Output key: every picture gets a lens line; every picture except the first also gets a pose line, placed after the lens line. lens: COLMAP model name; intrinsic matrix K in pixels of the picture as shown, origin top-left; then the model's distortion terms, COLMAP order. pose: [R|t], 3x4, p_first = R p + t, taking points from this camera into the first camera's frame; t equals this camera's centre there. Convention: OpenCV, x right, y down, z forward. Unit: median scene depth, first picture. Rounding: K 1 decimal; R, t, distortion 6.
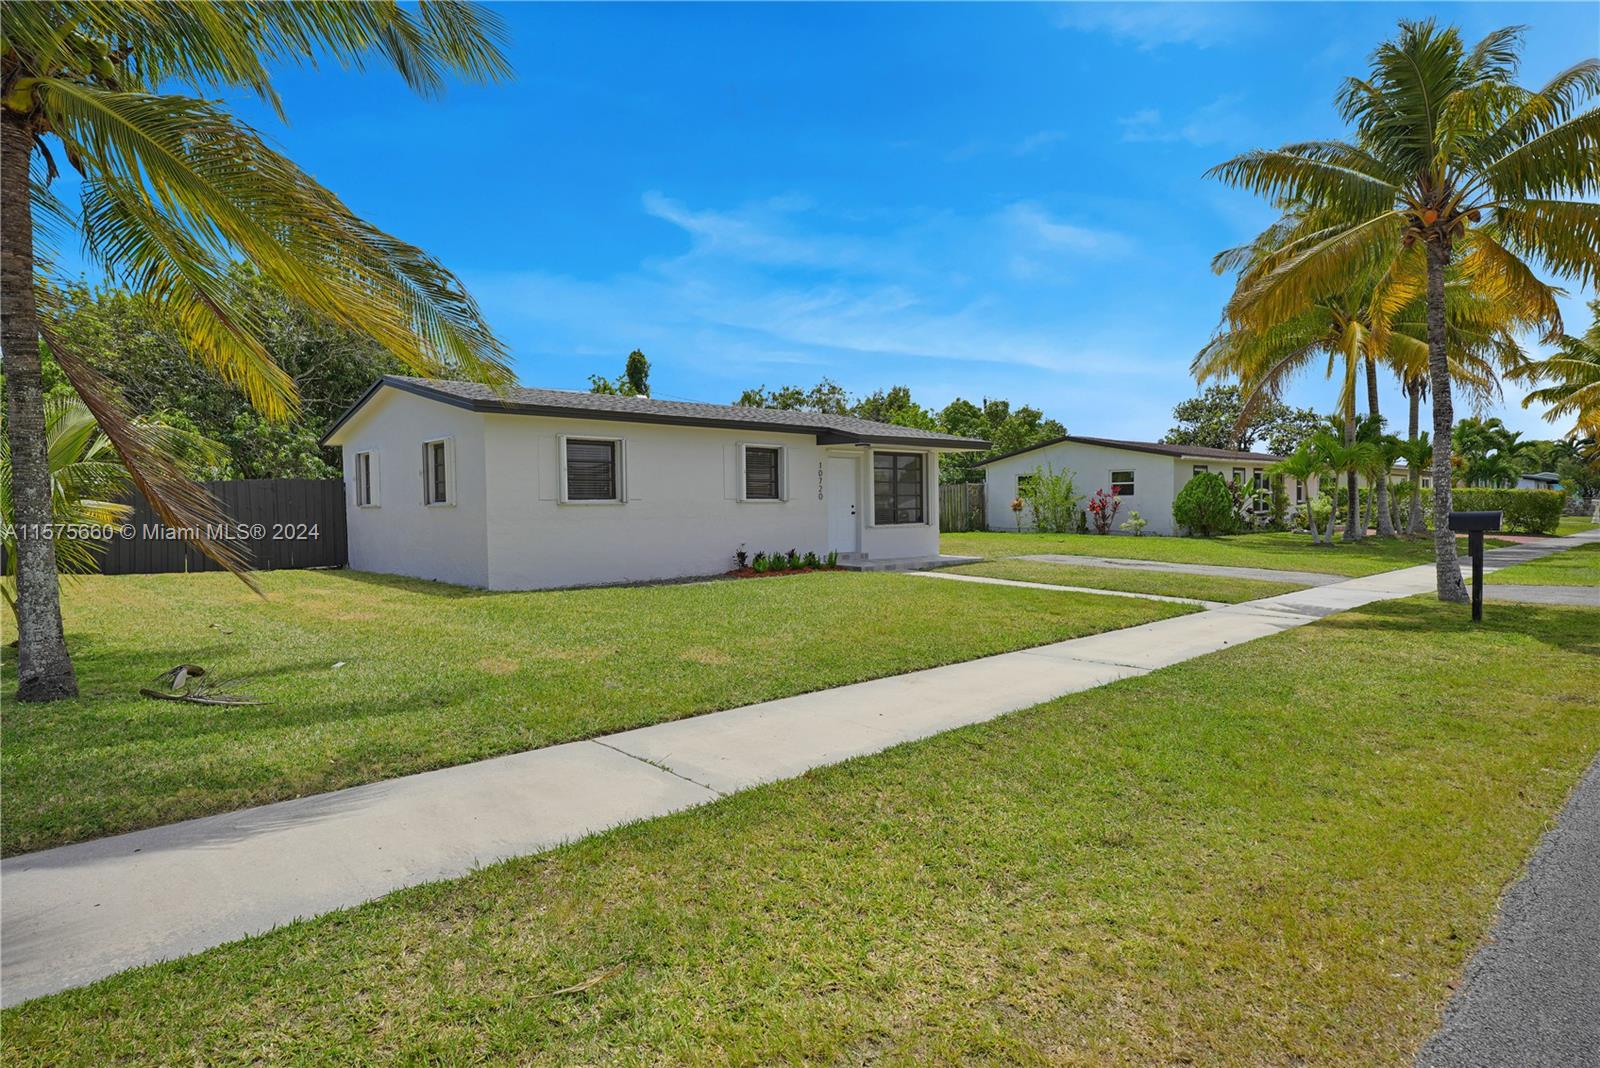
lens RADIAL K [[962.8, 0, 800.0], [0, 962.8, 534.0], [0, 0, 1]] dist [0.101968, 0.000128]
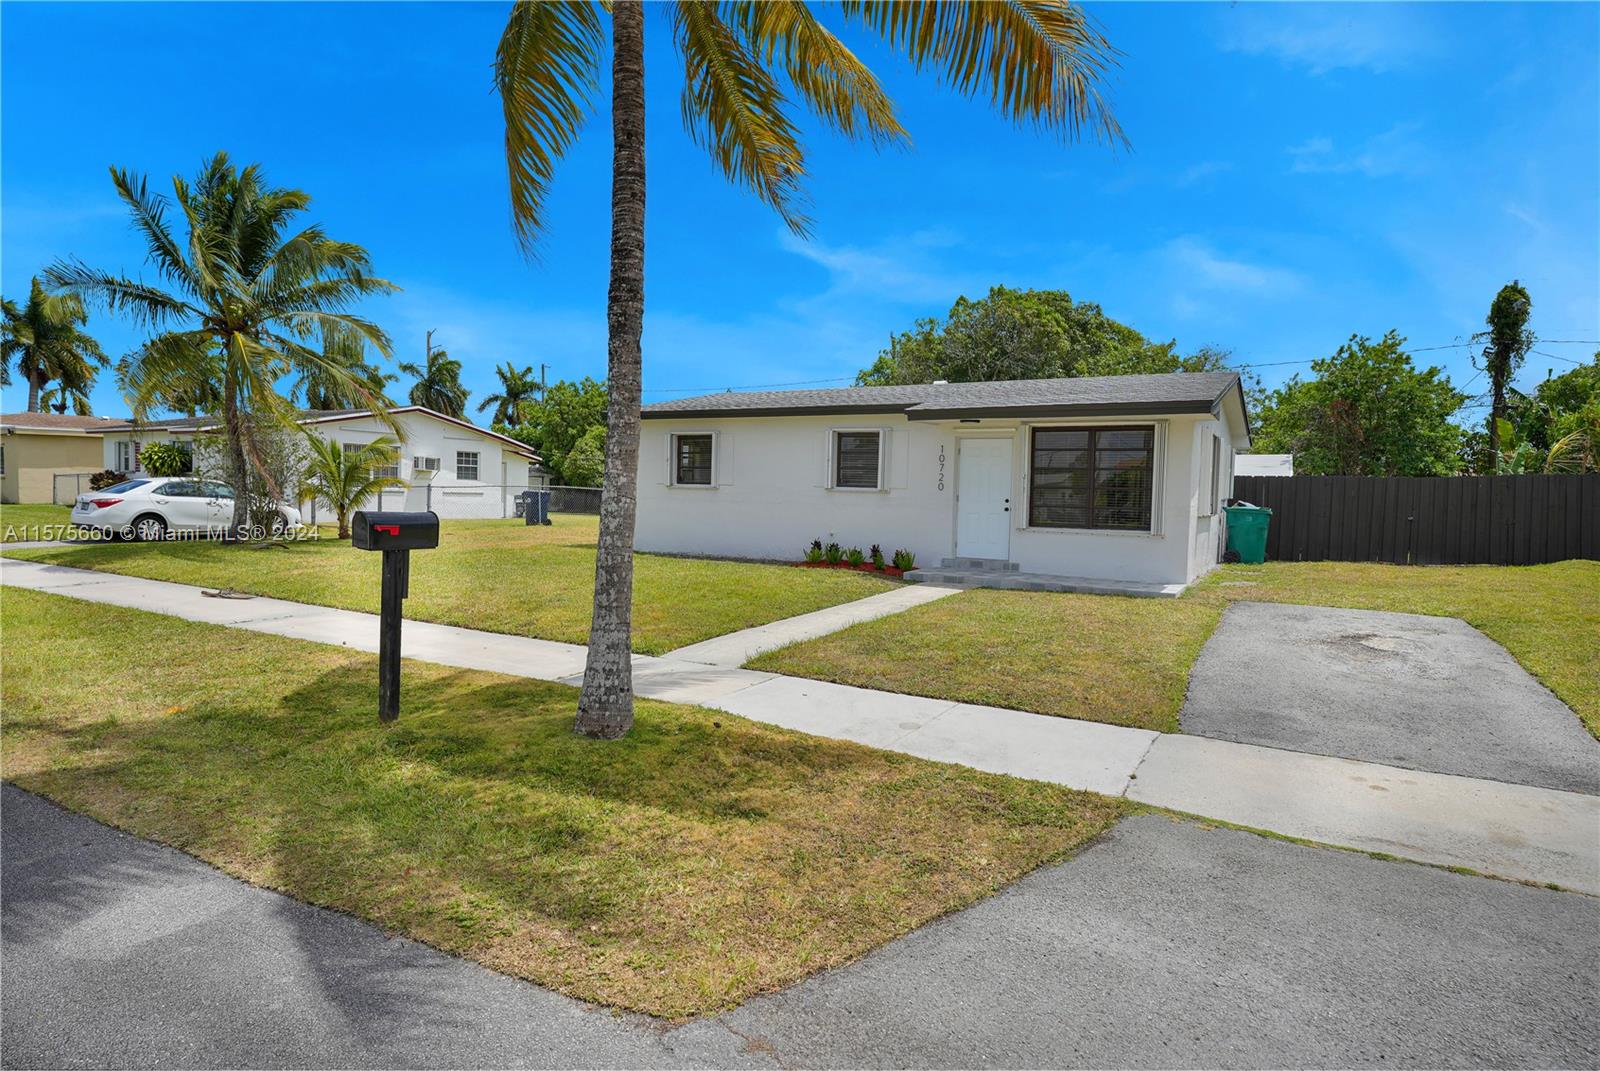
lens RADIAL K [[962.8, 0, 800.0], [0, 962.8, 535.5], [0, 0, 1]] dist [0.101968, 0.000128]
pose [[0.300934, 0.054610, -0.952080, 0.841812], [-0.054551, 0.997710, 0.039985, -0.024521], [0.952083, 0.039904, 0.303224, 0.667751]]
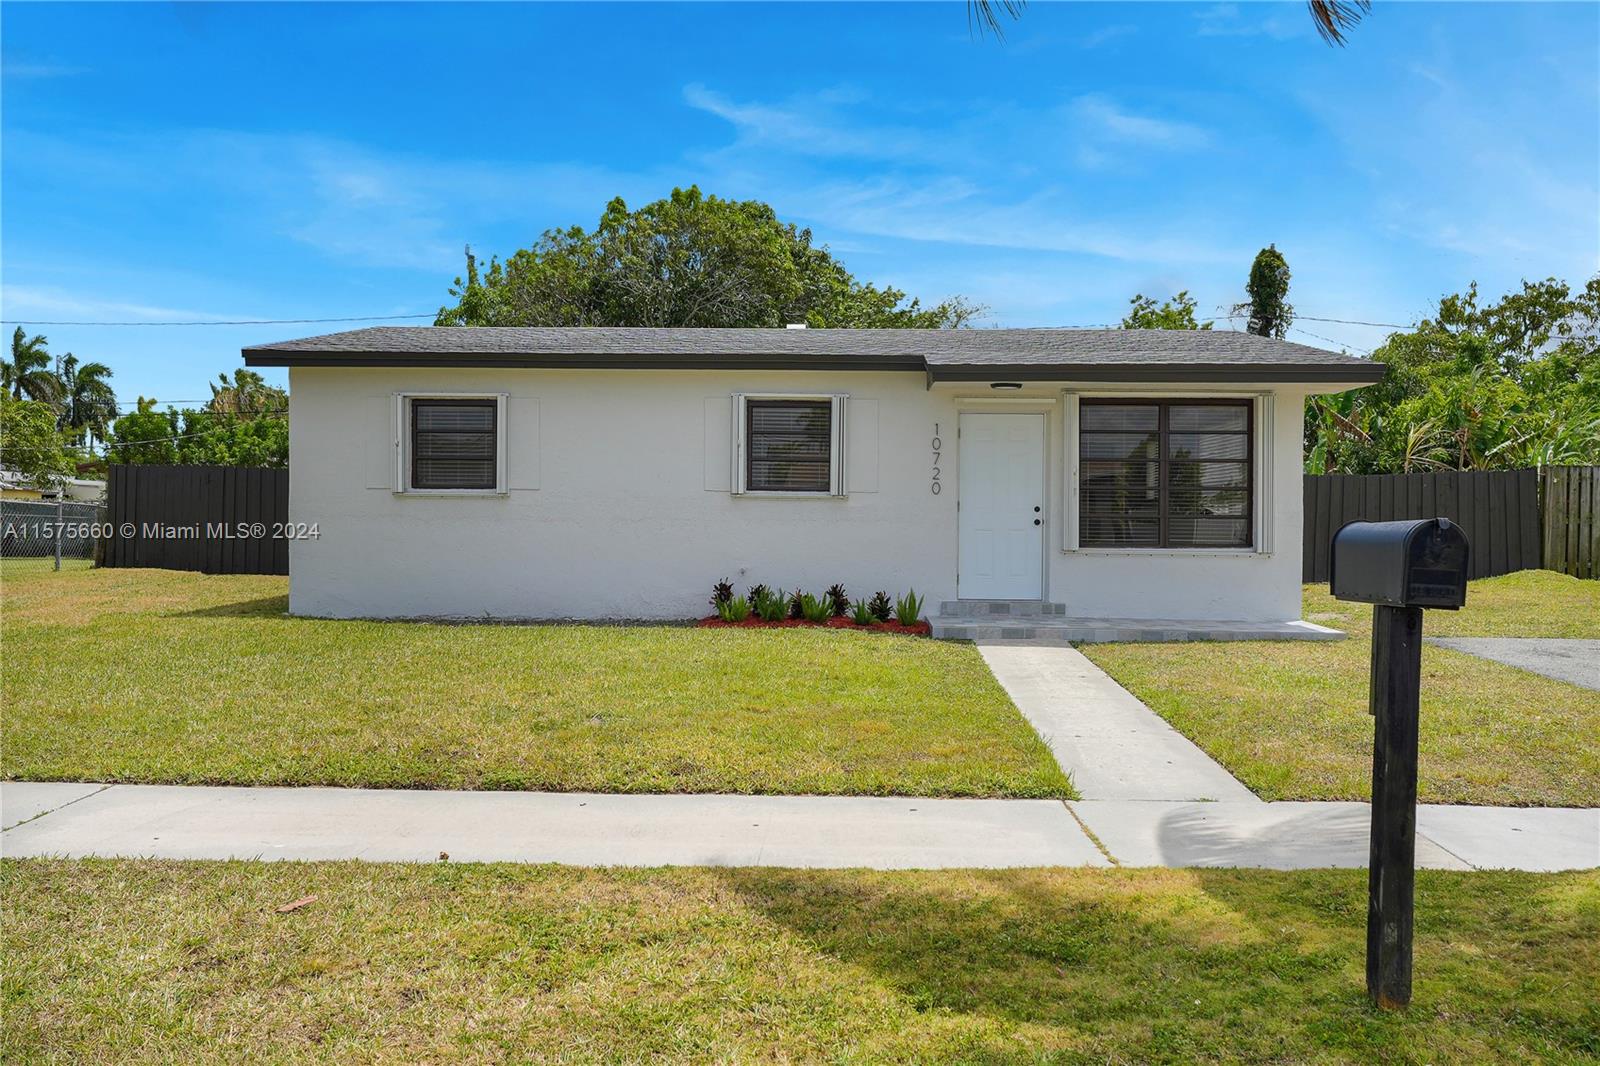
lens RADIAL K [[1424.6, 0, 800.0], [0, 1424.6, 533.0], [0, 0, 1]] dist [0.108556, -0.001026]
pose [[0.761706, 0.020725, -0.647591, 0.506391], [-0.029235, 0.999570, -0.002398, -0.010539], [0.647262, 0.020759, 0.761984, 0.372001]]
